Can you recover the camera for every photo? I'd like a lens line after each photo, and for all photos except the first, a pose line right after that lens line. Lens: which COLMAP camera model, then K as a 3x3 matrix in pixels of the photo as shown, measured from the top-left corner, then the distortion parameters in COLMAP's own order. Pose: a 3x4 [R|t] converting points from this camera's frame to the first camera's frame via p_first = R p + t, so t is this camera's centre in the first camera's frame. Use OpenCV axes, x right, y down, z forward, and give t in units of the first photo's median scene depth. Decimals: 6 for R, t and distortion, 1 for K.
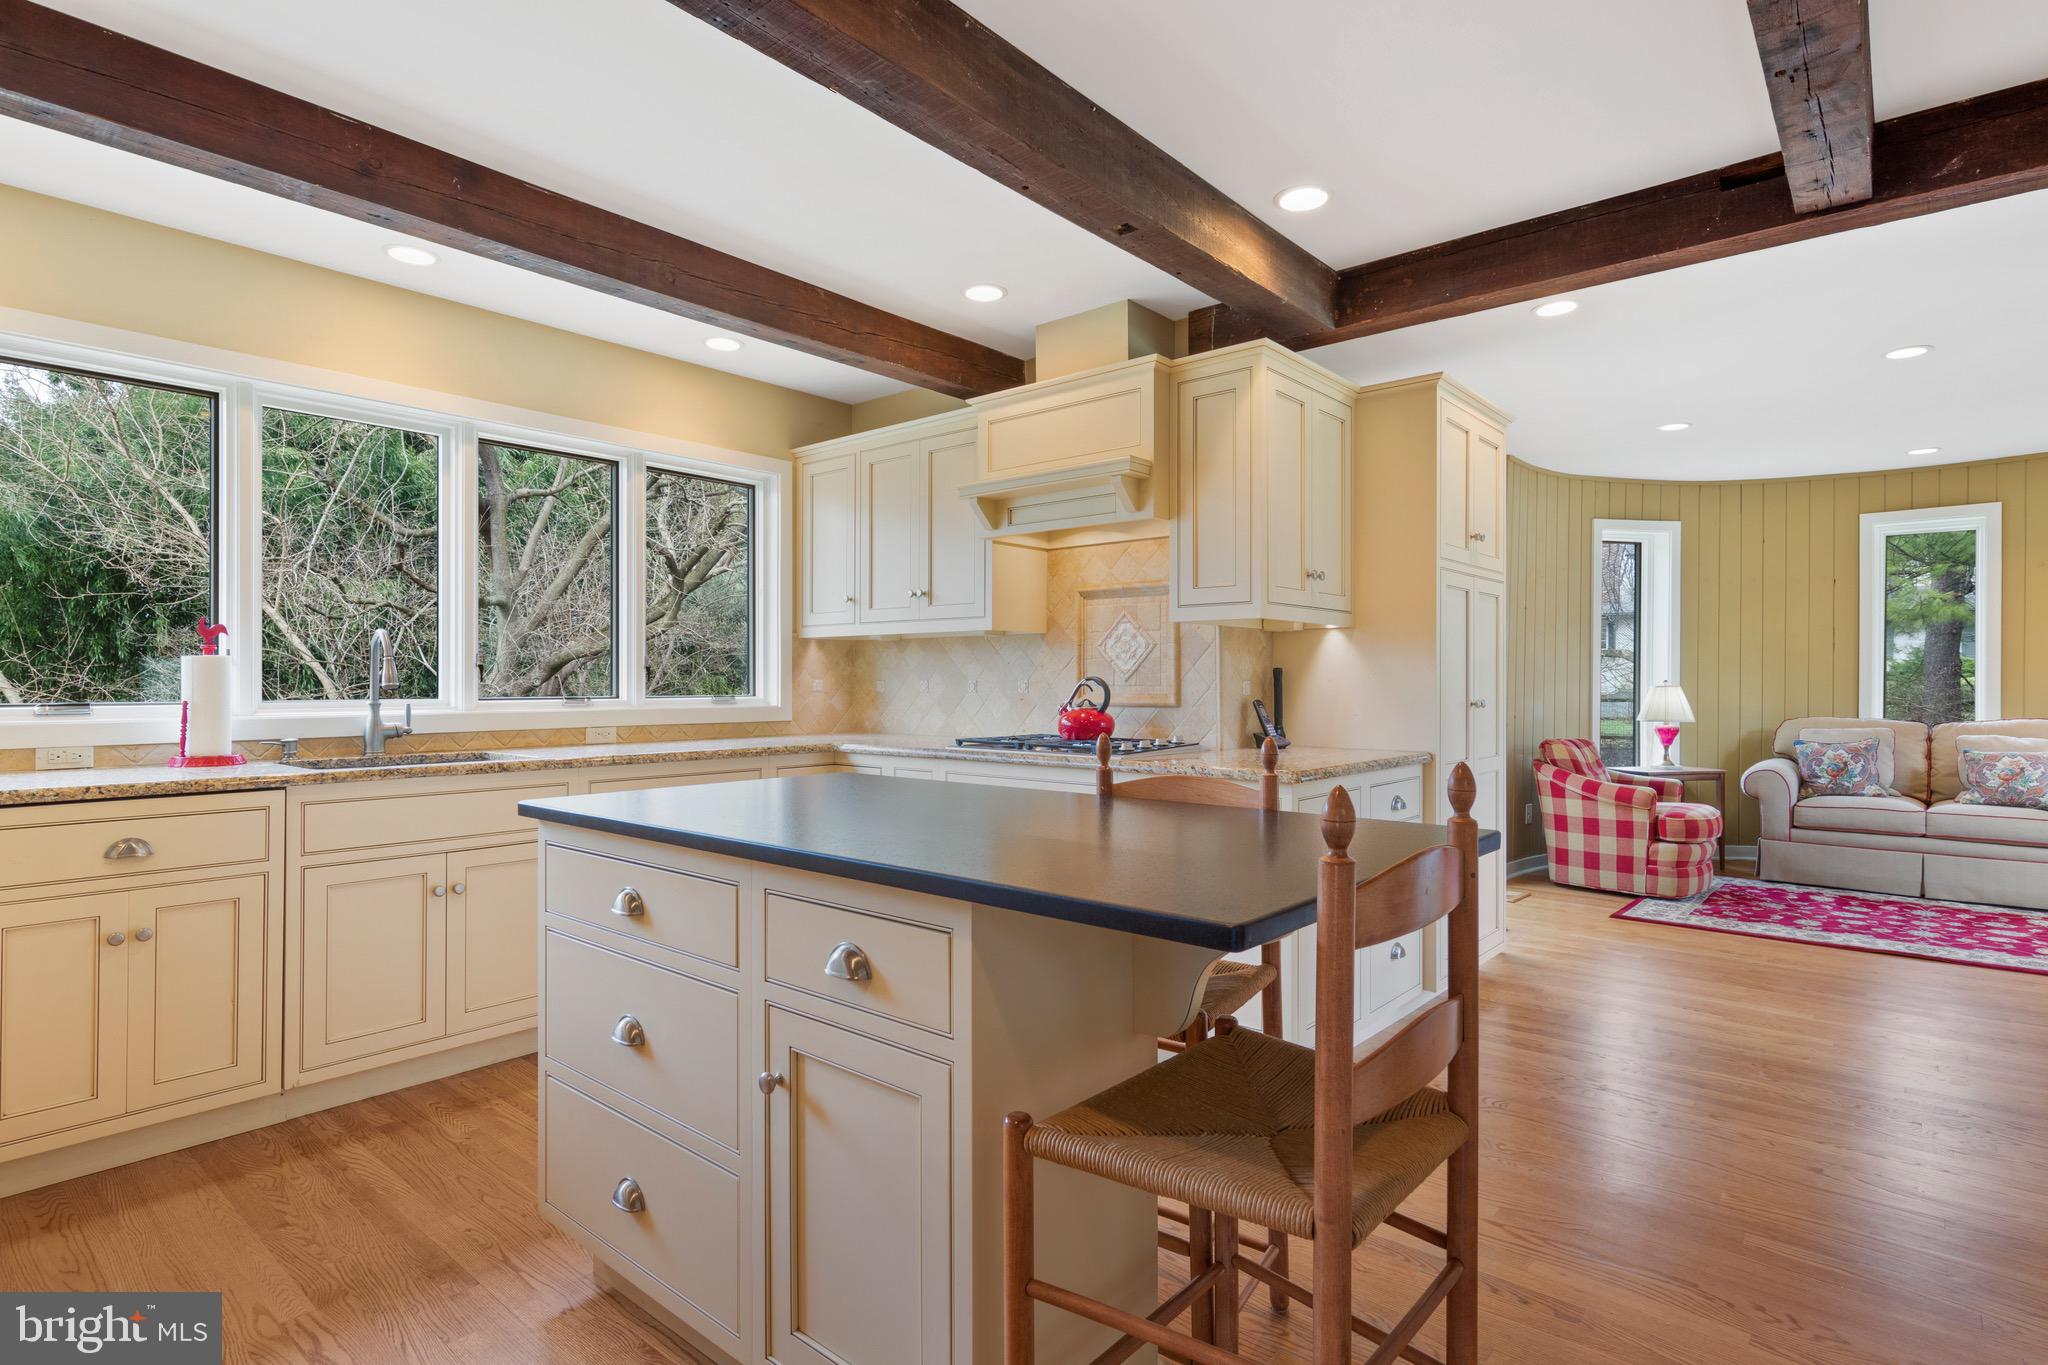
lens RADIAL K [[1049.1, 0, 1012.8], [0, 1049.1, 675.2], [0, 0, 1]] dist [0.010540, -0.001256]
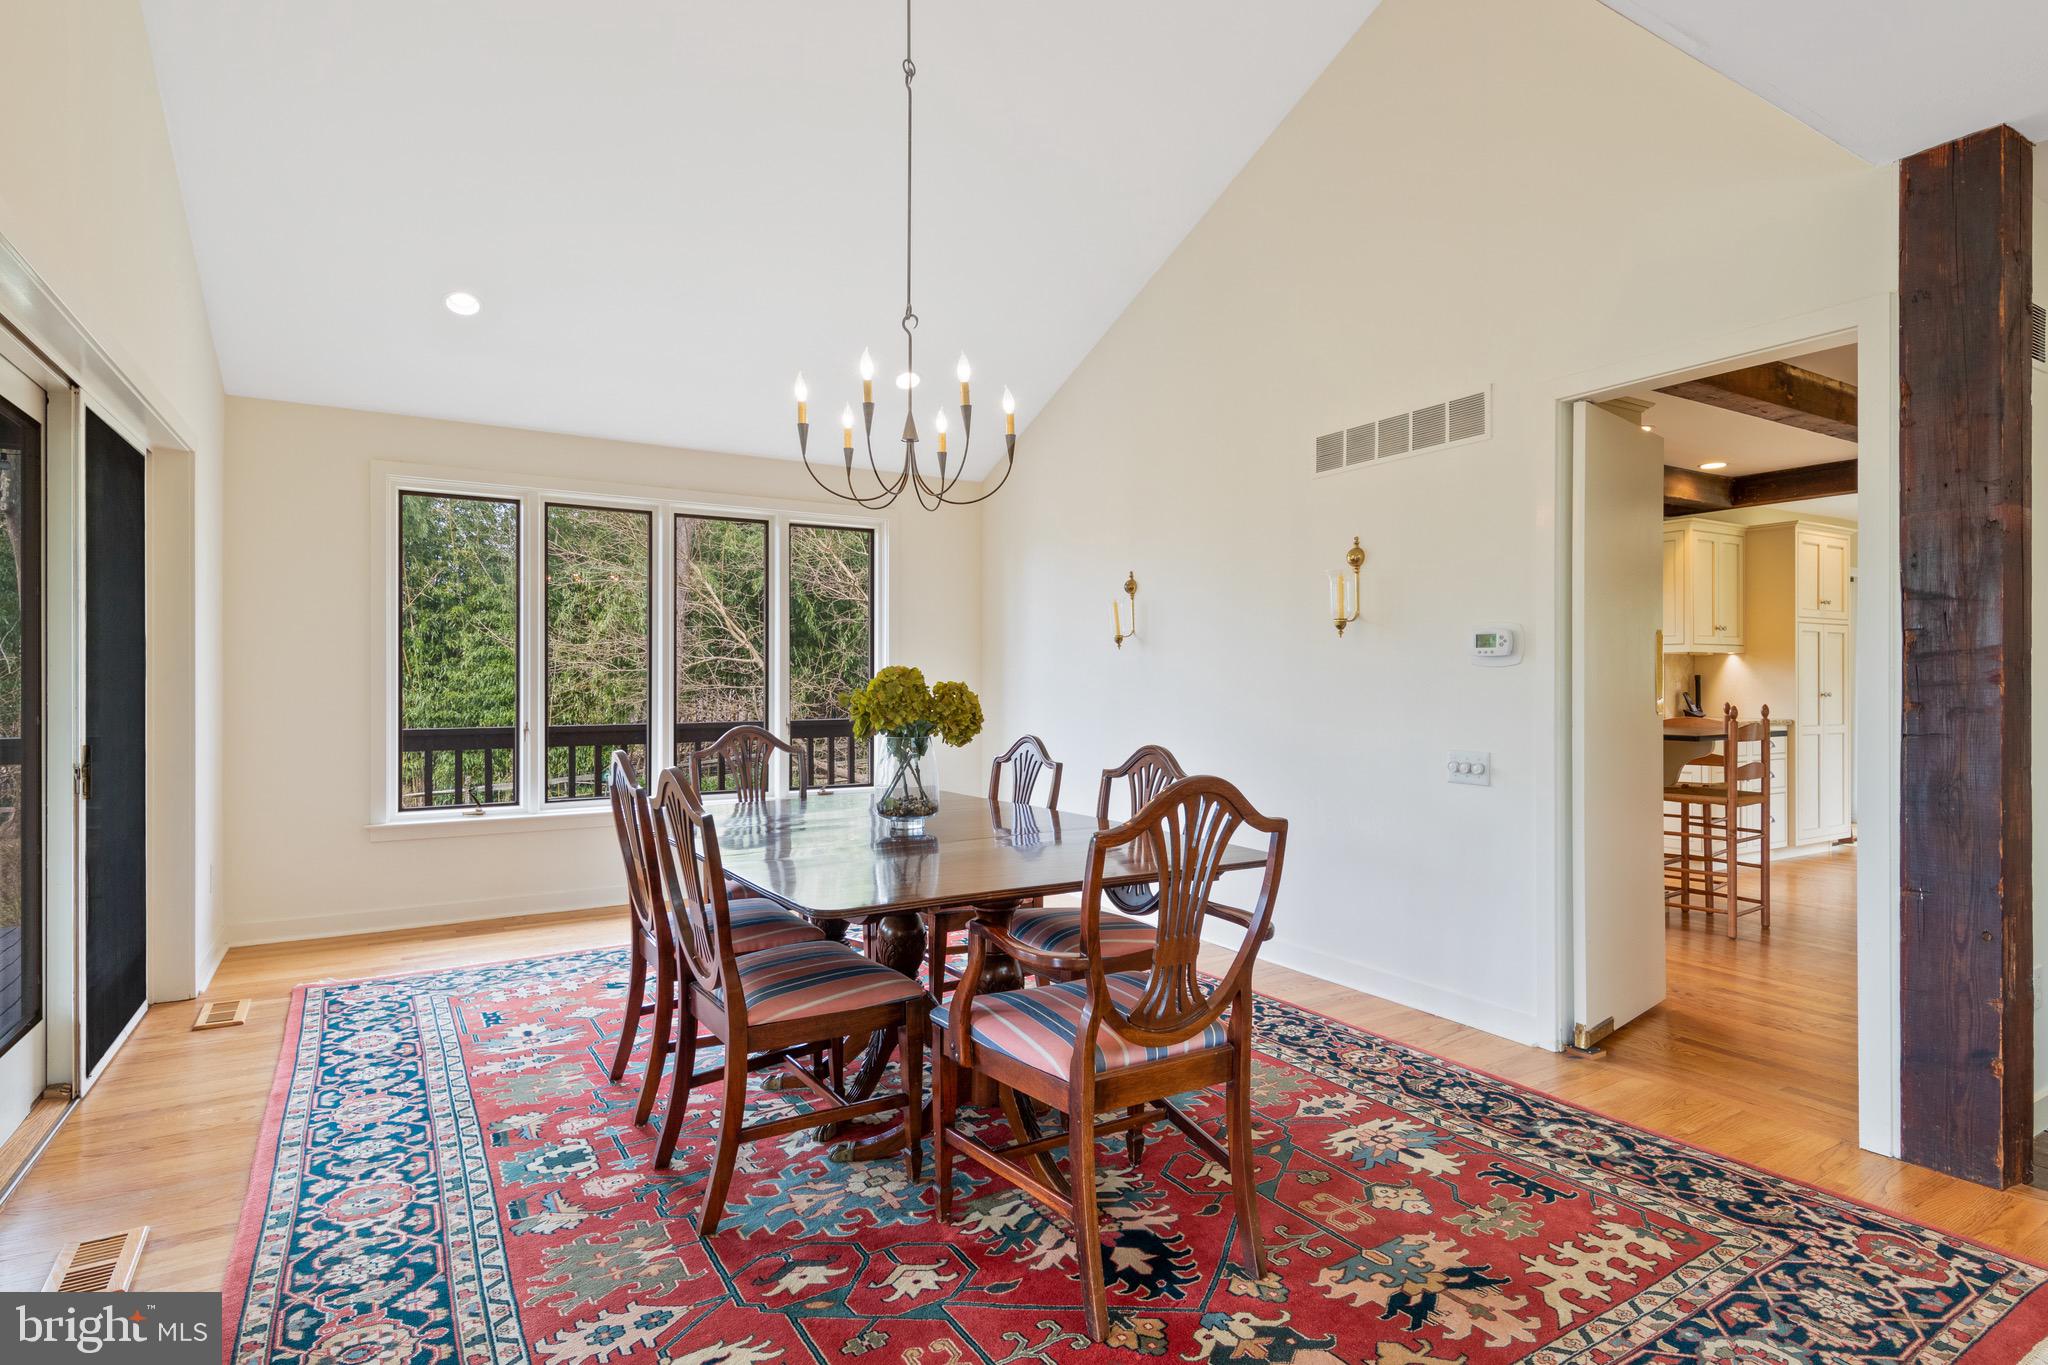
lens RADIAL K [[1049.1, 0, 1013.5], [0, 1049.1, 681.4], [0, 0, 1]] dist [0.010540, -0.001256]
pose [[0.950849, -0.003191, -0.309638, -0.576894], [0.003004, 0.999995, -0.001080, 0.004621], [0.309640, 0.000097, 0.950854, -2.059353]]
